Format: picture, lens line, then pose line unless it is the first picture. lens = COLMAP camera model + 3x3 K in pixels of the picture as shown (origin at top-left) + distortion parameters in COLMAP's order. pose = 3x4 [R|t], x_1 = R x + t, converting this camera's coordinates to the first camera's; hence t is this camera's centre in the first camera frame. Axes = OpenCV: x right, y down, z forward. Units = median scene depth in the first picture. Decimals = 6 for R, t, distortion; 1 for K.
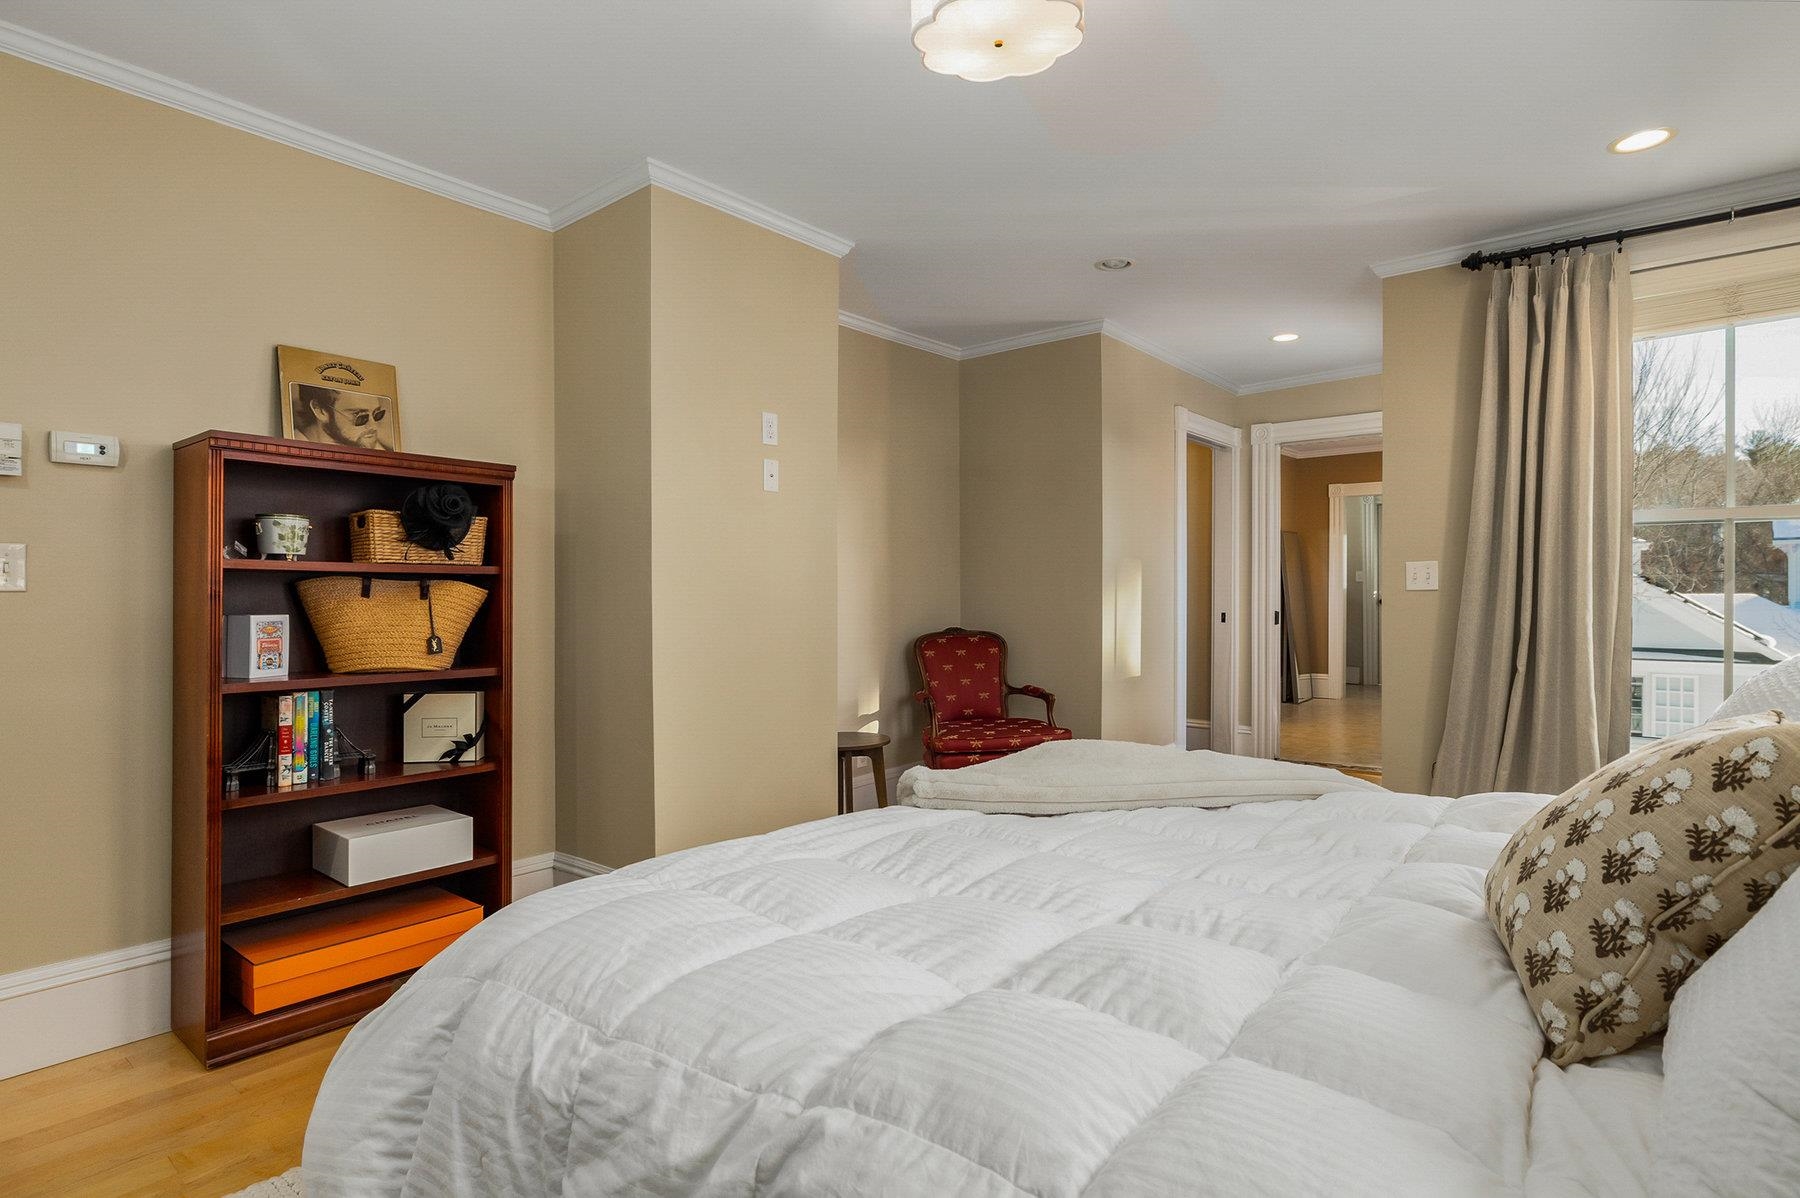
lens RADIAL K [[923.9, 0, 901.0], [0, 923.9, 591.1], [0, 0, 1]] dist [-0.002934, 0.000438]
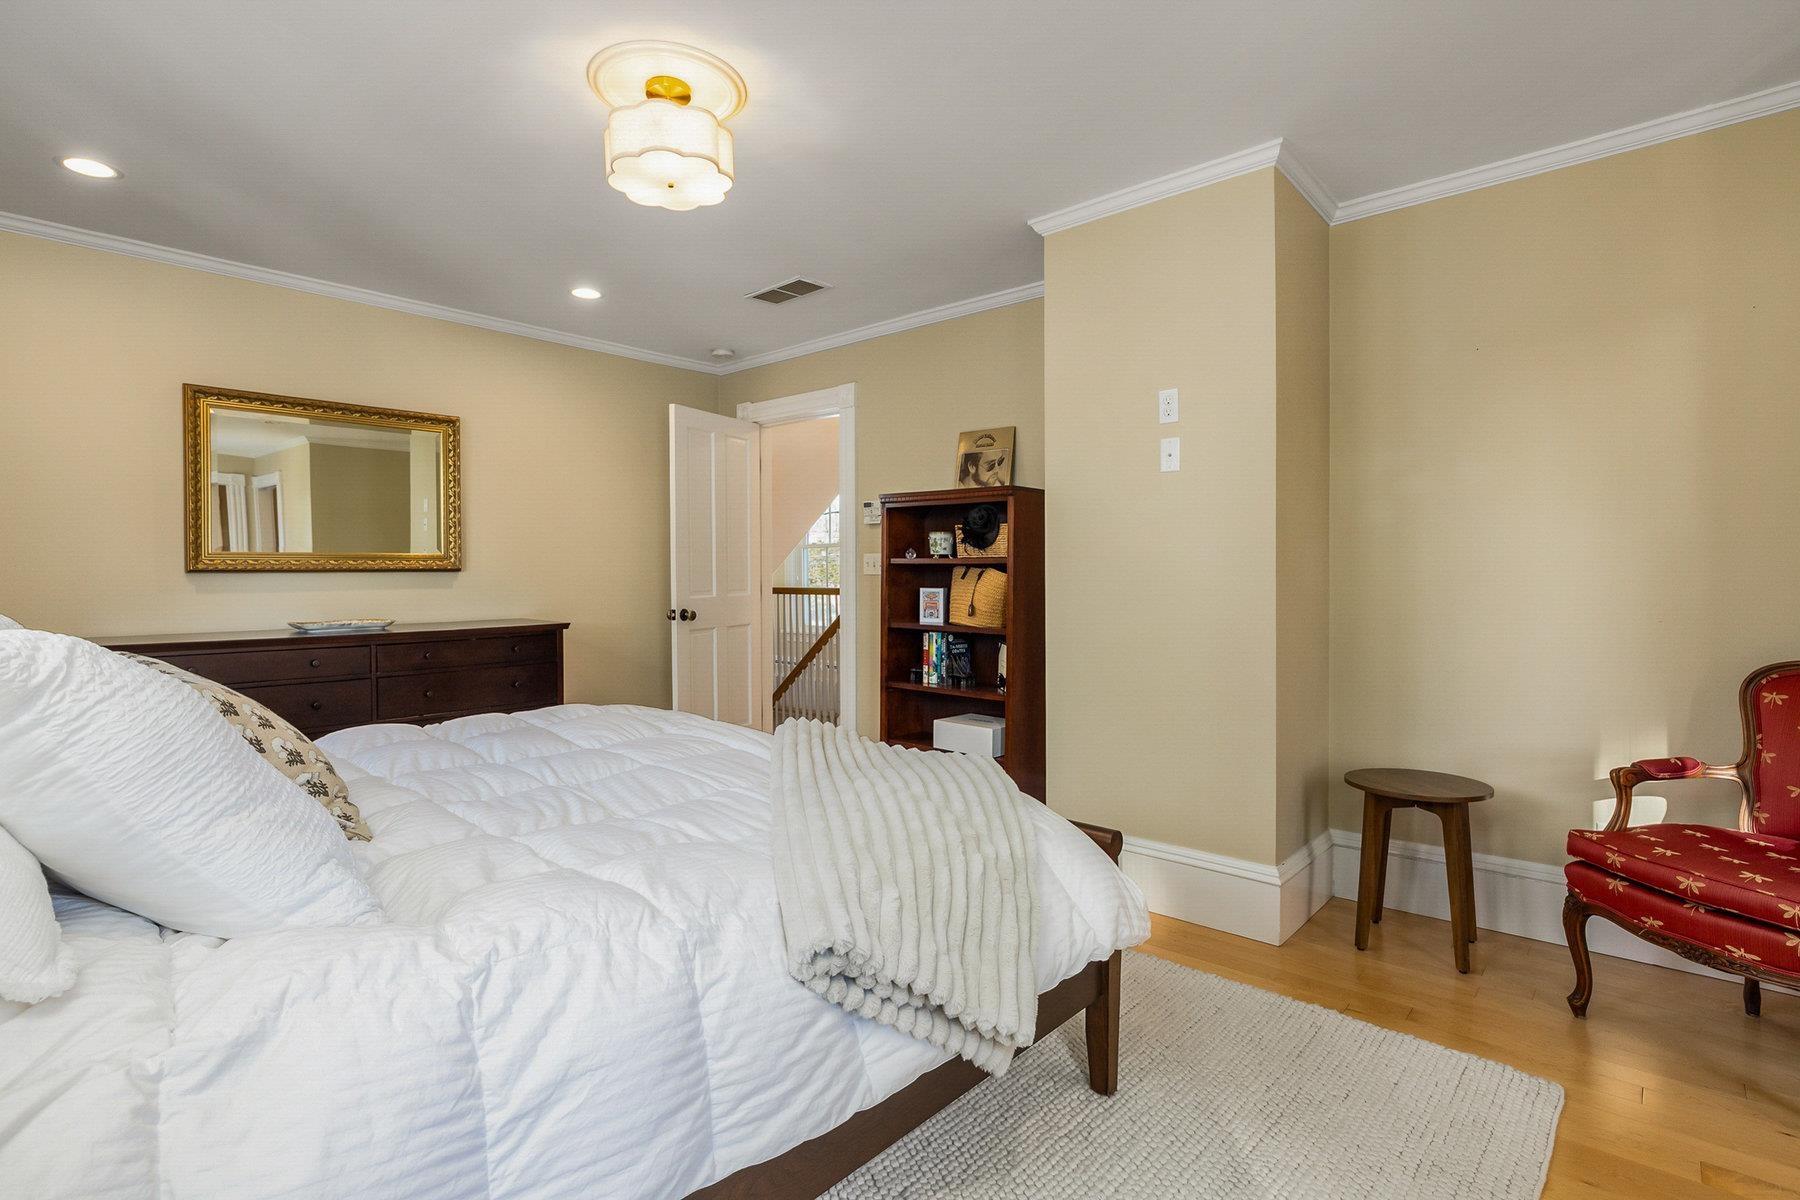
lens RADIAL K [[862.9, 0, 904.0], [0, 862.9, 595.8], [0, 0, 1]] dist [-0.006413, -0.000862]
pose [[-0.046882, 0.025170, -0.998583, 0.938417], [-0.006721, 0.999652, 0.025512, -0.002018], [0.998878, 0.007907, -0.046696, 0.953548]]
